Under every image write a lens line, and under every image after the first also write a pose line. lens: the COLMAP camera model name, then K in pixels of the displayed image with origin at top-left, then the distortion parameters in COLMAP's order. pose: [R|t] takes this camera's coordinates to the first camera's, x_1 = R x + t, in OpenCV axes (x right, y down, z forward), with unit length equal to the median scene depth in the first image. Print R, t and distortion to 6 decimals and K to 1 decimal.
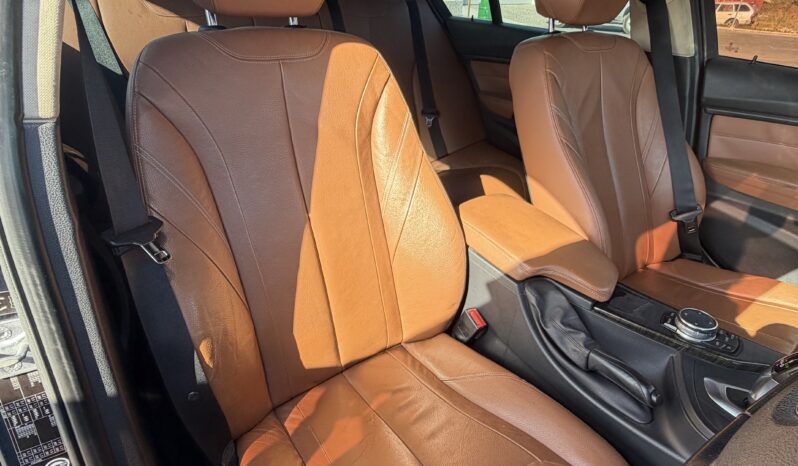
lens RADIAL K [[415.1, 0, 399.0], [0, 415.1, 233.0], [0, 0, 1]] dist [-0.000052, -0.000741]
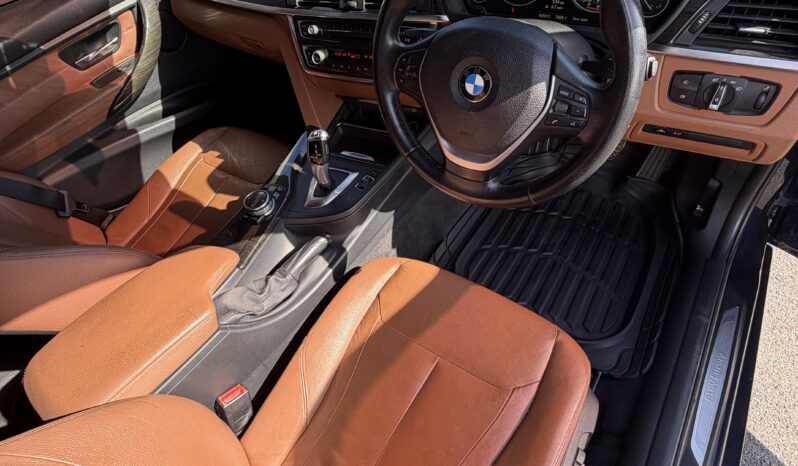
lens RADIAL K [[415.1, 0, 399.0], [0, 415.1, 233.0], [0, 0, 1]] dist [-0.000052, -0.000741]
pose [[-0.347327, -0.705665, 0.617576, -0.178369], [0.583022, 0.353319, 0.731608, -0.268080], [-0.734472, 0.614168, 0.288702, 0.234480]]
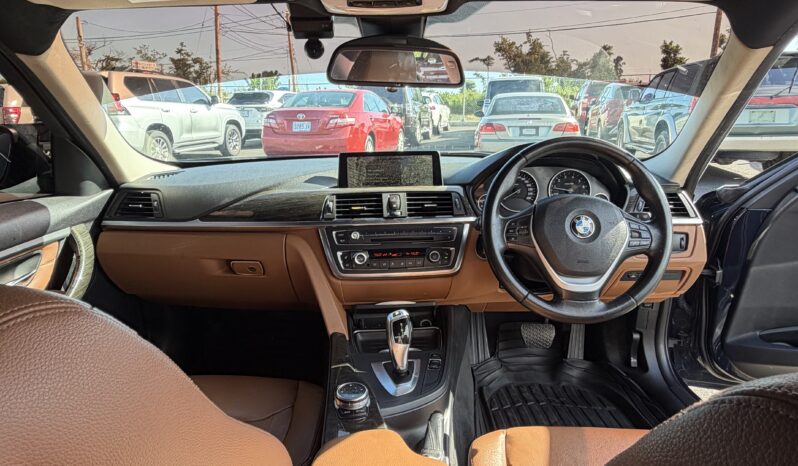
lens RADIAL K [[486.7, 0, 399.0], [0, 486.7, 233.0], [0, 0, 1]] dist [0.004072, 0.000569]
pose [[-0.794247, -0.170279, 0.583246, -0.024044], [0.281782, 0.747224, 0.601876, -0.507999], [-0.538303, 0.642387, -0.545499, 0.839187]]
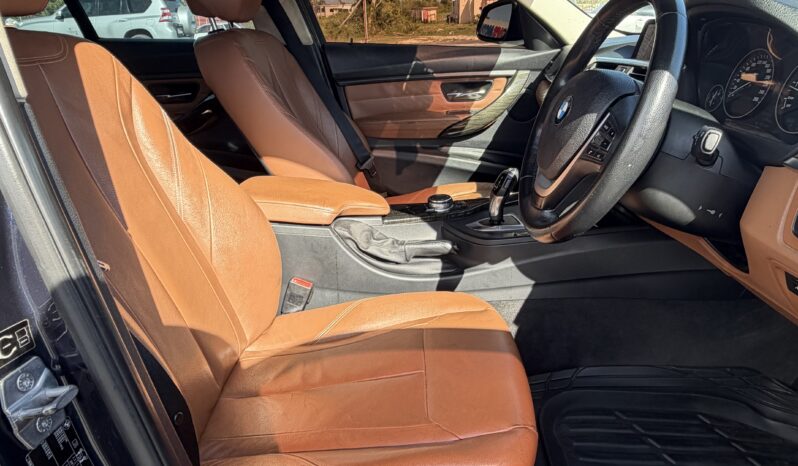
lens RADIAL K [[533.5, 0, 399.0], [0, 533.5, 233.0], [0, 0, 1]] dist [-0.008574, -0.001908]
pose [[0.600387, -0.333483, 0.726860, -0.469319], [0.433146, 0.899645, 0.054978, 0.097746], [-0.672250, 0.281829, 0.684582, -0.085846]]
